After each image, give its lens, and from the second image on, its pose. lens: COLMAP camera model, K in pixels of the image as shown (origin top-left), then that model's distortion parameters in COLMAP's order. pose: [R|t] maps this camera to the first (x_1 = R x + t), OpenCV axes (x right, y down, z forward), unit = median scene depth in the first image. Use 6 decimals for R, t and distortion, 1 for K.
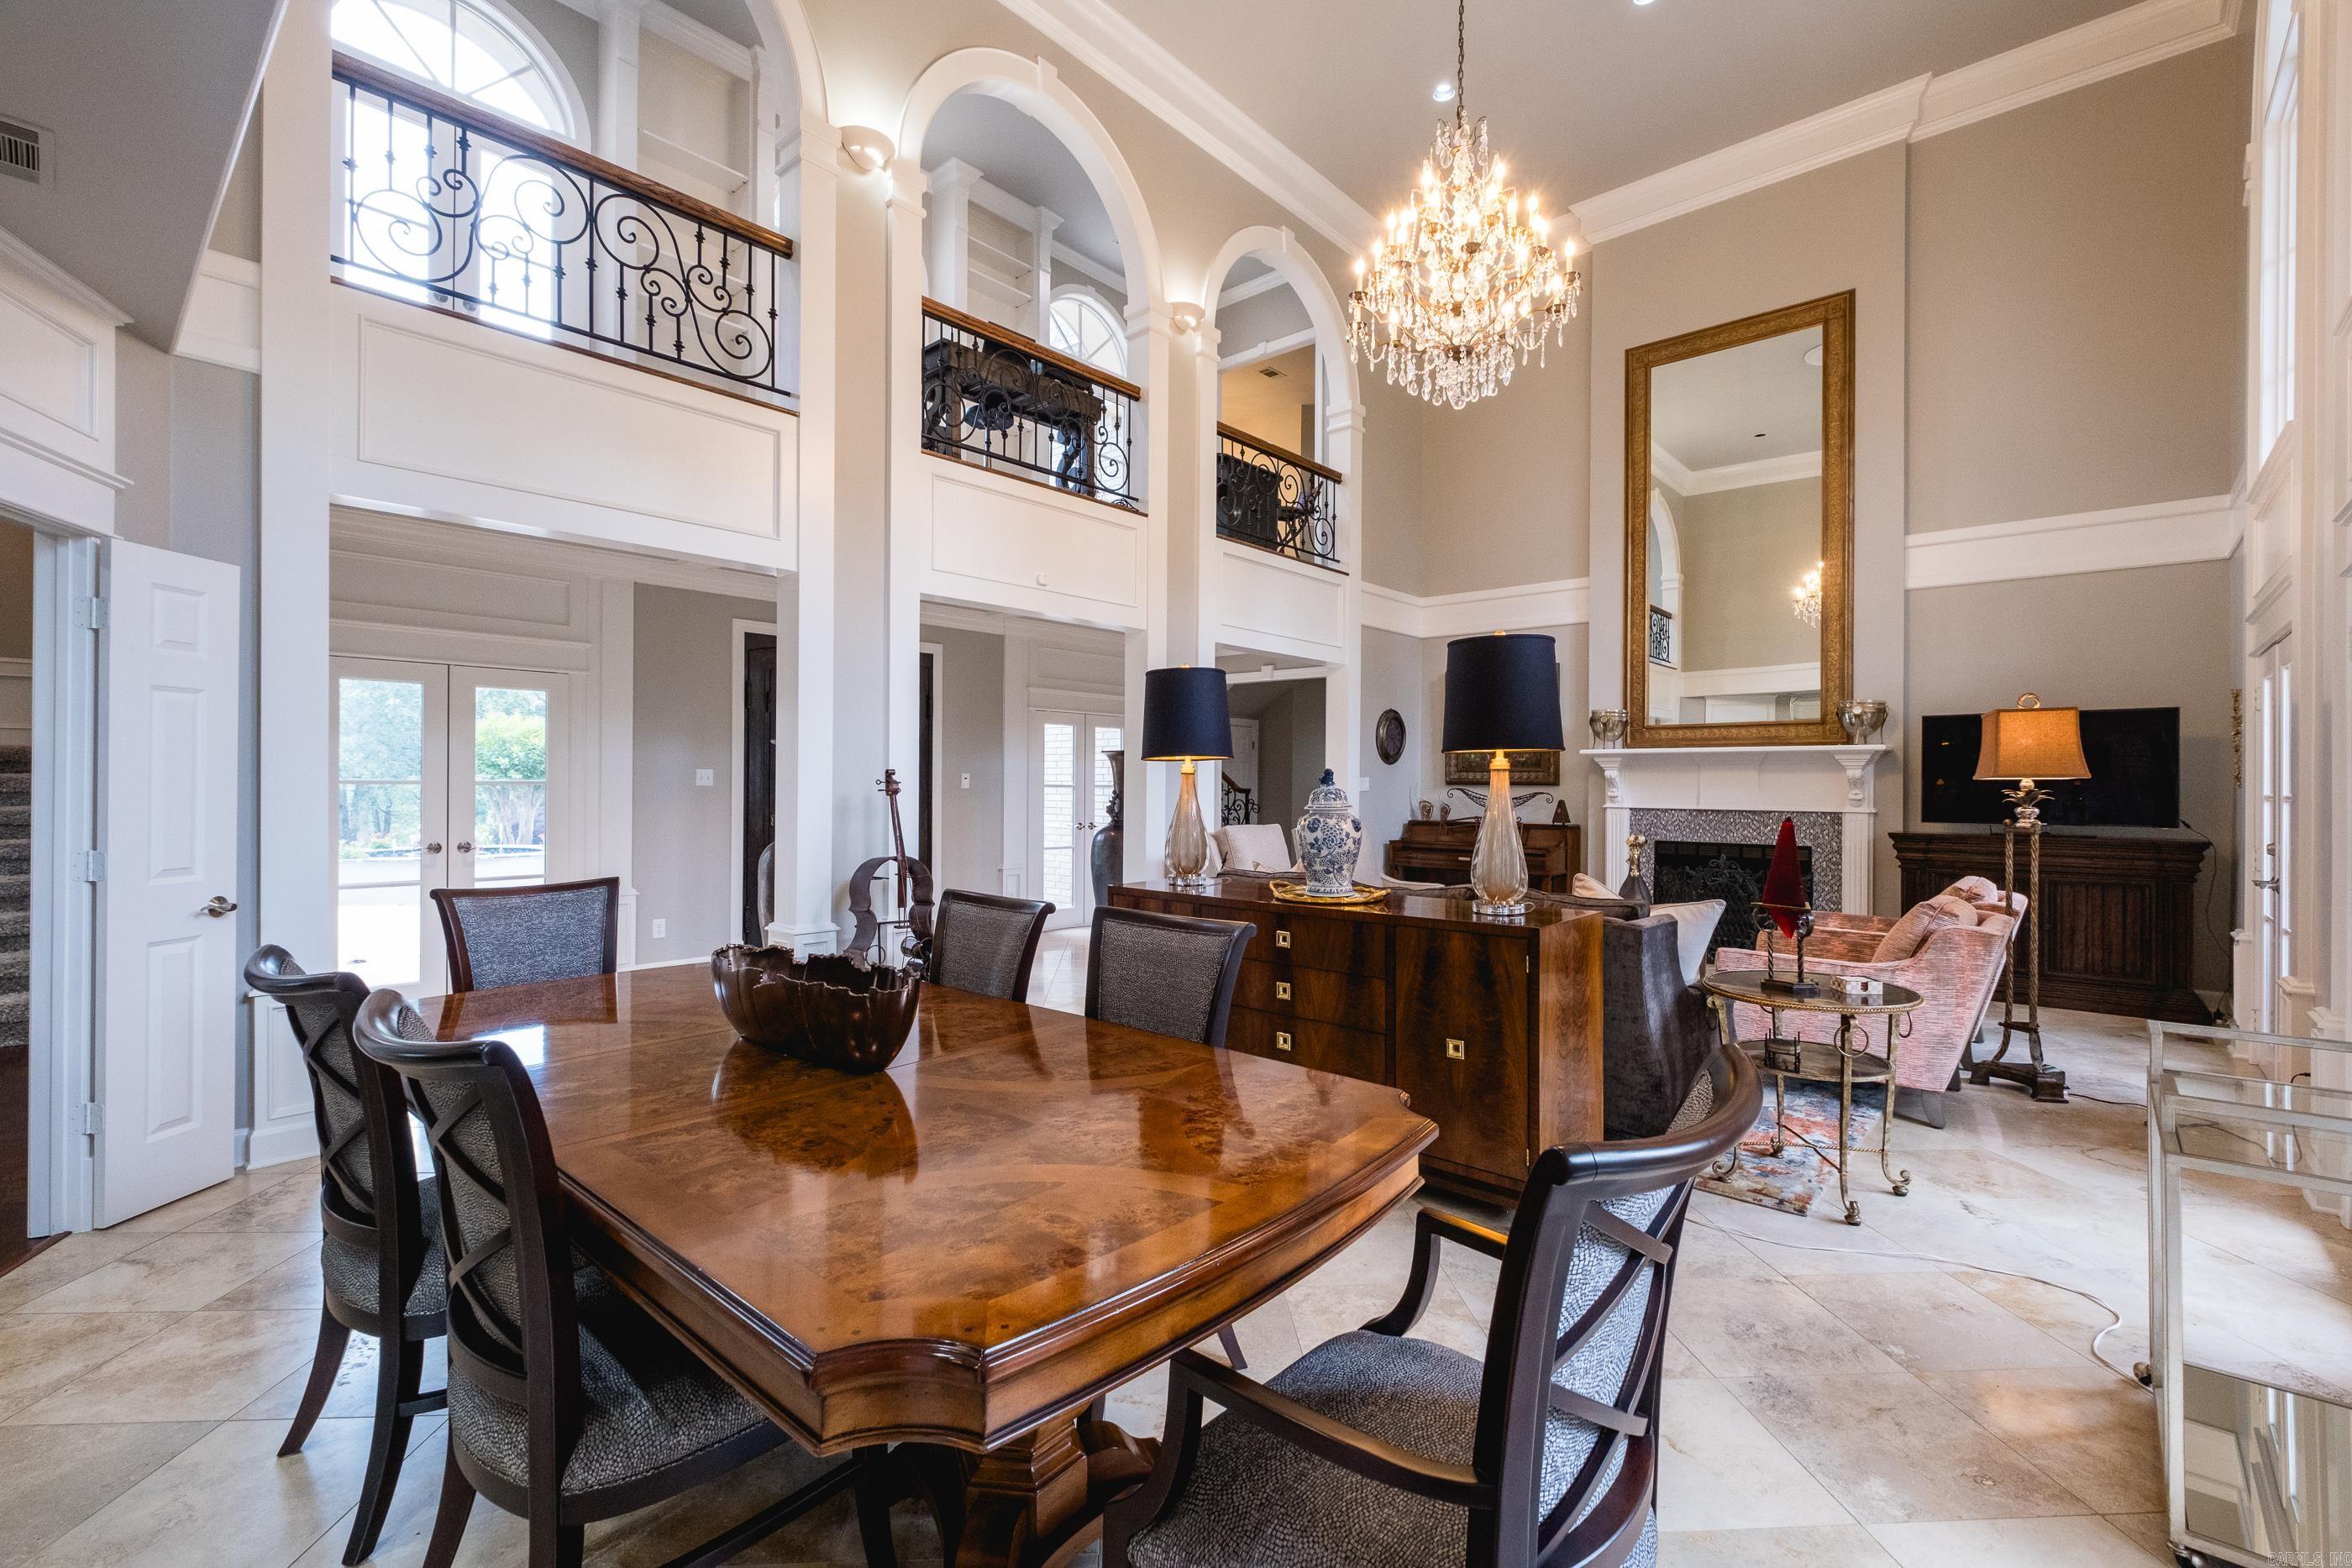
lens RADIAL K [[1018.5, 0, 1189.6], [0, 1018.5, 780.5], [0, 0, 1]] dist [0.001960, -0.000313]
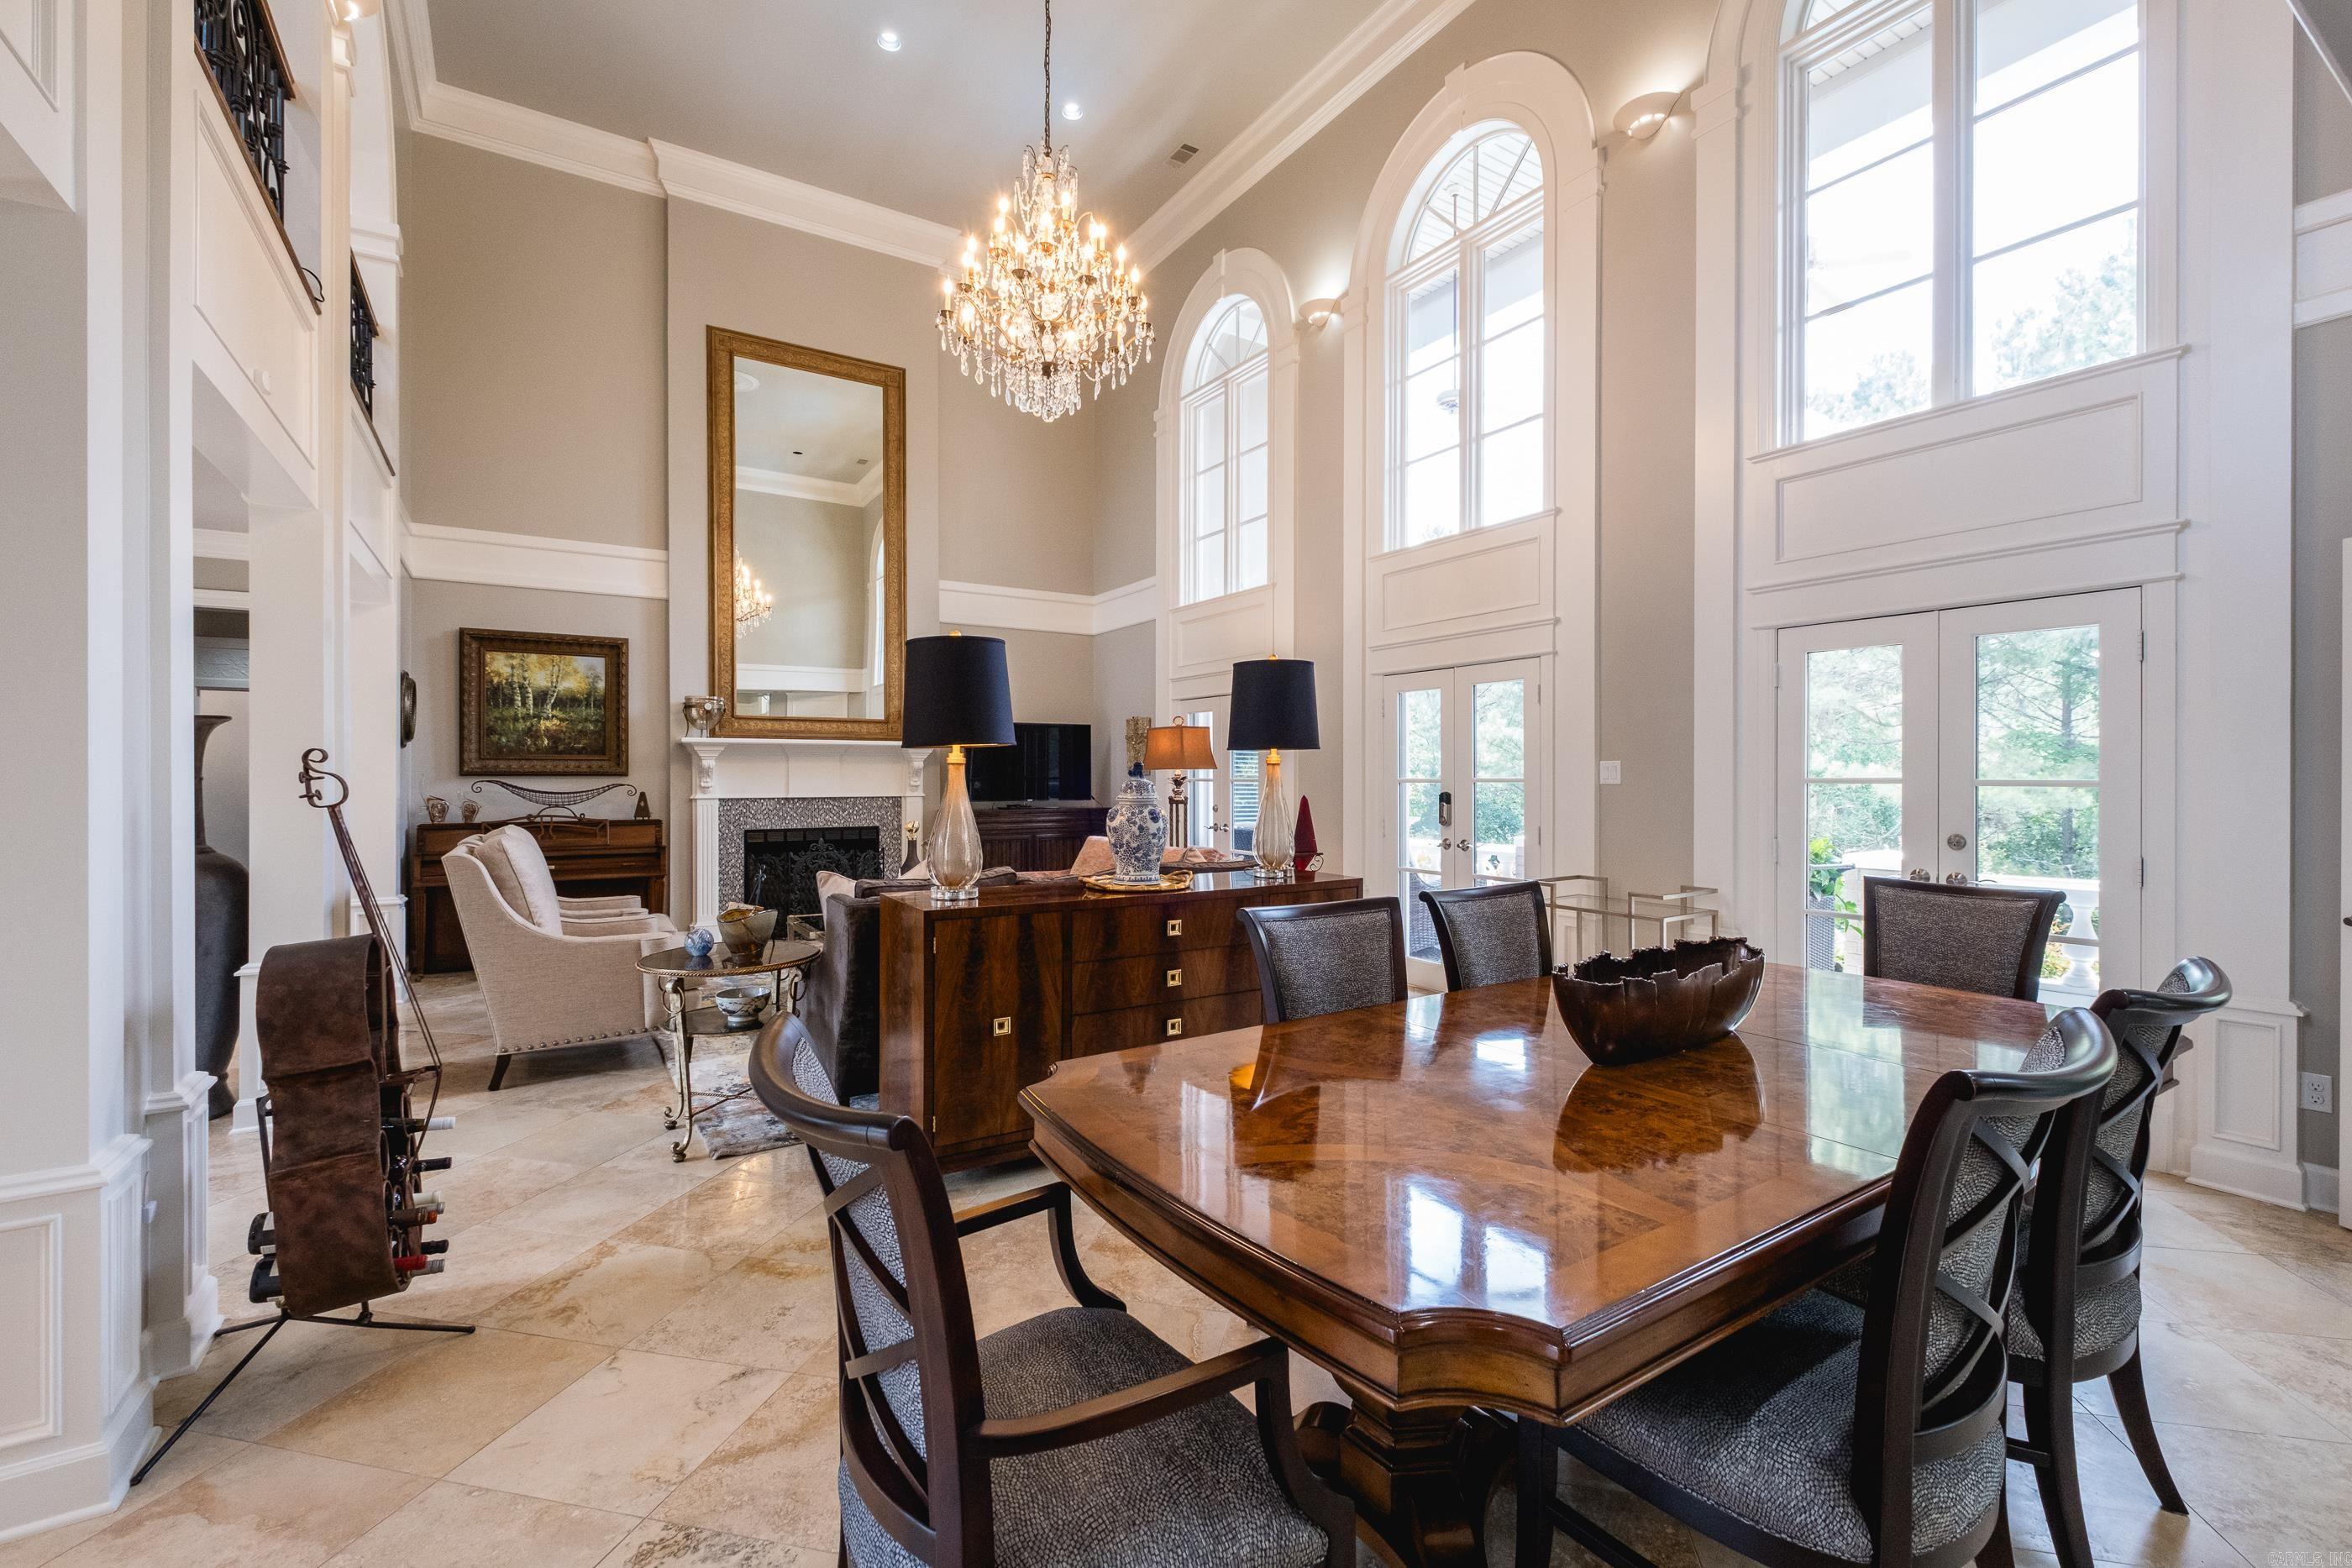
lens RADIAL K [[1018.5, 0, 1190.1], [0, 1018.5, 782.5], [0, 0, 1]] dist [0.001960, -0.000313]
pose [[0.269977, -0.016004, 0.962734, -0.396059], [-0.002828, 0.999844, 0.017414, -0.006930], [-0.962863, -0.007424, 0.269890, 0.301520]]
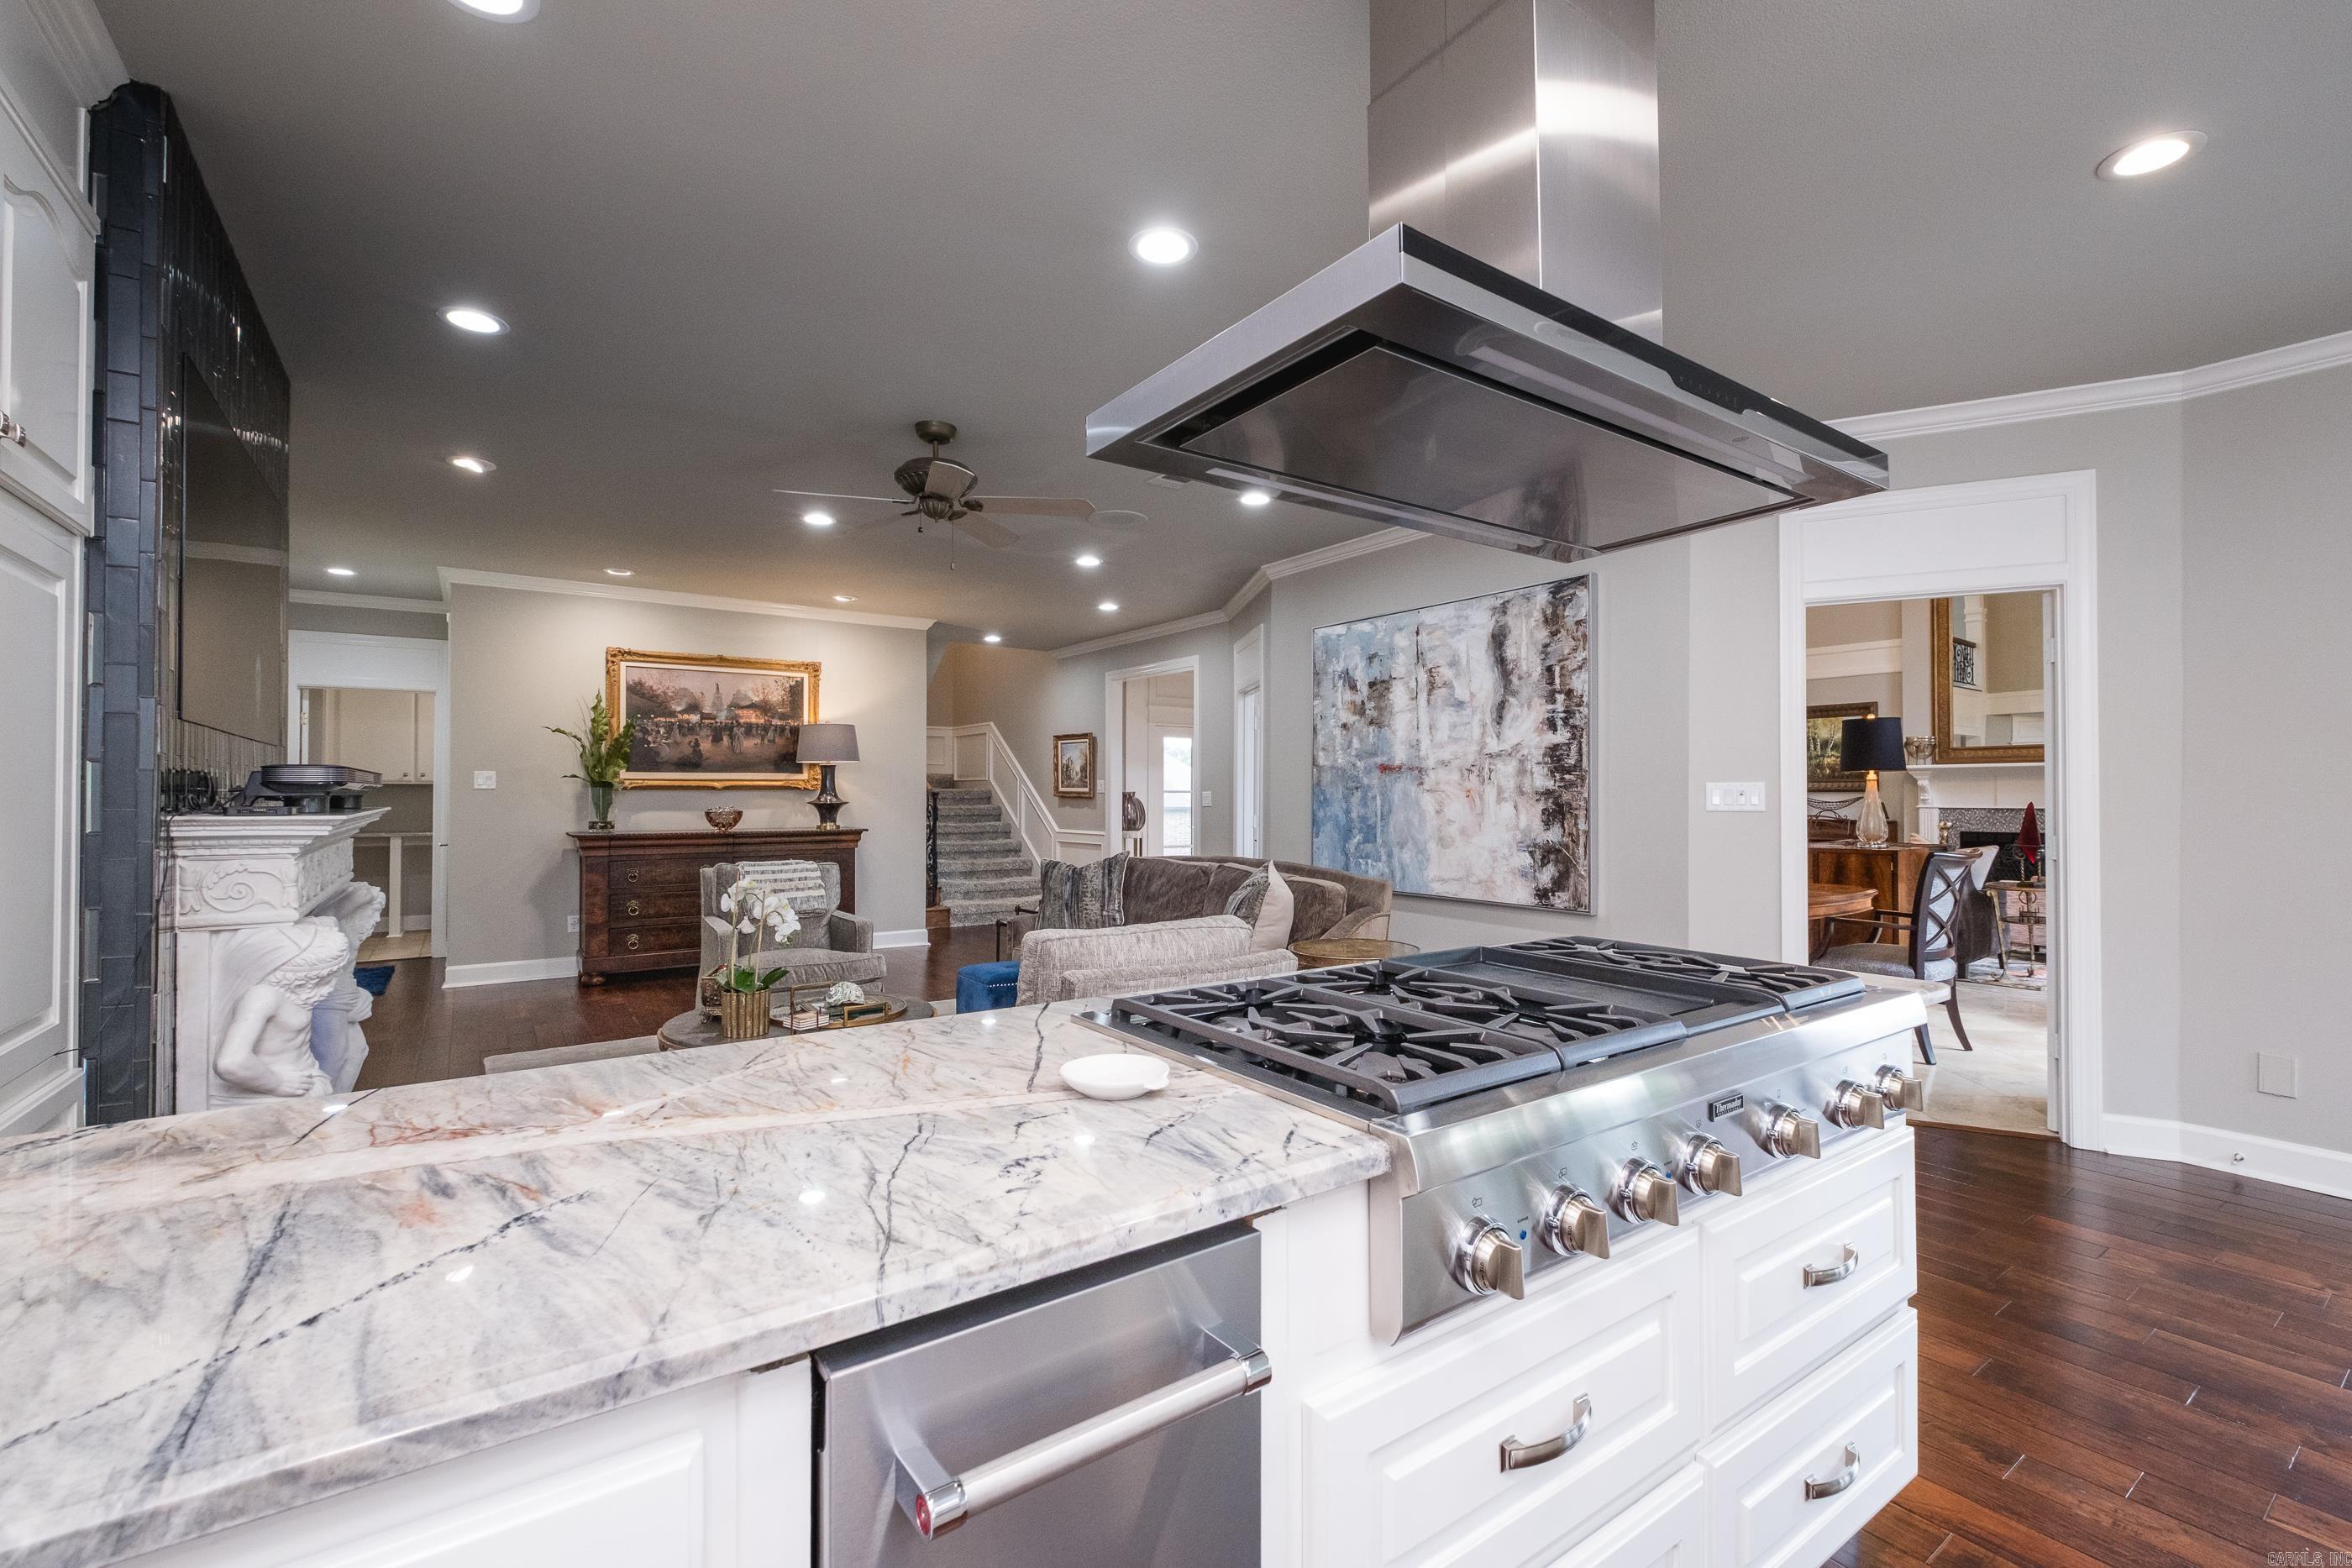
lens RADIAL K [[1018.5, 0, 1185.5], [0, 1018.5, 782.5], [0, 0, 1]] dist [0.001960, -0.000313]
pose [[0.974599, -0.010083, -0.223730, -0.249058], [0.006746, 0.999854, -0.015677, 0.007595], [0.223856, 0.013770, 0.974525, -0.566344]]
